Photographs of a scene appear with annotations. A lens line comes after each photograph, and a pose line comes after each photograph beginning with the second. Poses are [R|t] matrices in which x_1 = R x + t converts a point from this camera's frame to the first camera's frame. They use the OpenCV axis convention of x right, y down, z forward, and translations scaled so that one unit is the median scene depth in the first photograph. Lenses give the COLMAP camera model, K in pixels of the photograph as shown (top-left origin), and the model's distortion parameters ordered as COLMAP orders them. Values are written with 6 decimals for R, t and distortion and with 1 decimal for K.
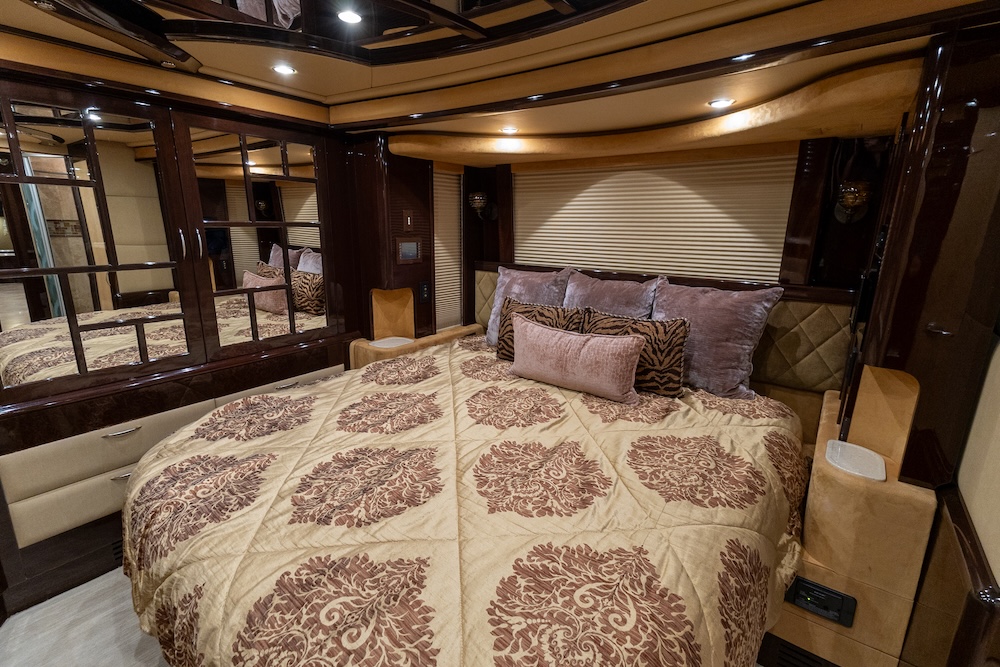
lens RADIAL K [[455.7, 0, 497.2], [0, 455.7, 332.9], [0, 0, 1]] dist [0.019037, -0.001279]
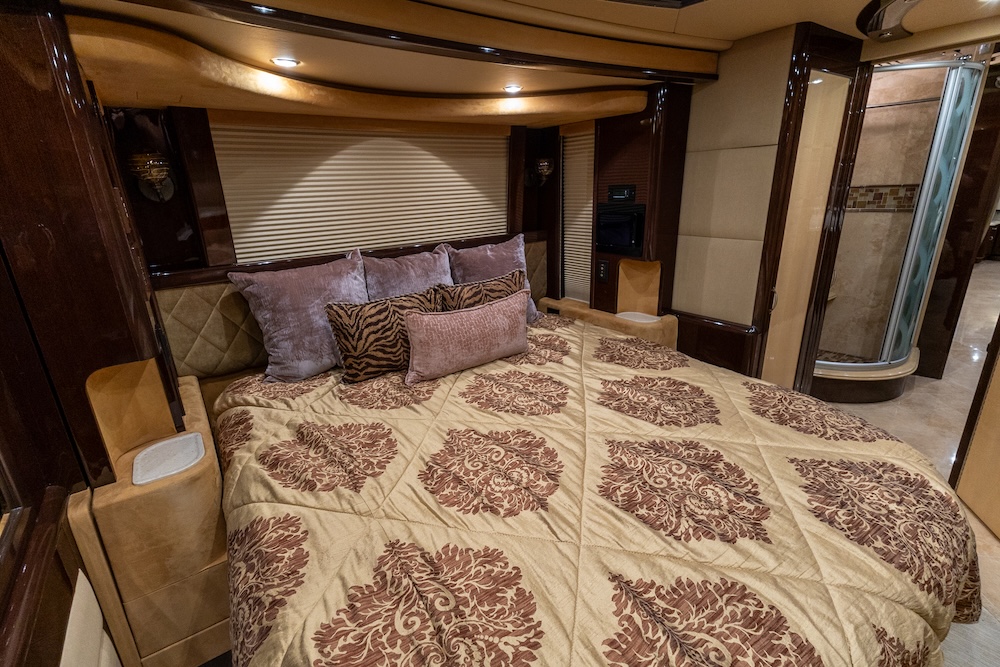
lens RADIAL K [[457.6, 0, 498.3], [0, 457.6, 331.5], [0, 0, 1]] dist [0.037263, -0.009436]
pose [[0.292467, -0.316967, 0.902217, -0.702947], [0.266901, 0.933033, 0.241274, -0.173333], [-0.918274, 0.170238, 0.357480, 0.598363]]
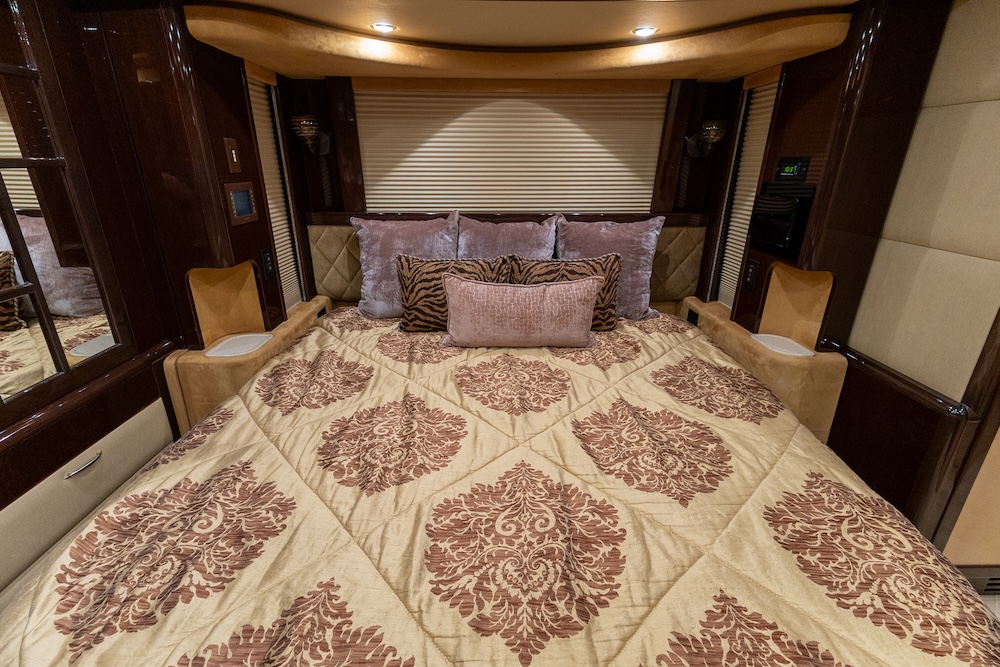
lens RADIAL K [[455.7, 0, 497.2], [0, 455.7, 332.9], [0, 0, 1]] dist [0.019037, -0.001279]
pose [[0.788751, -0.225063, 0.572030, -0.404178], [0.151271, 0.973014, 0.174246, -0.072419], [-0.595809, -0.050906, 0.801511, 0.301163]]
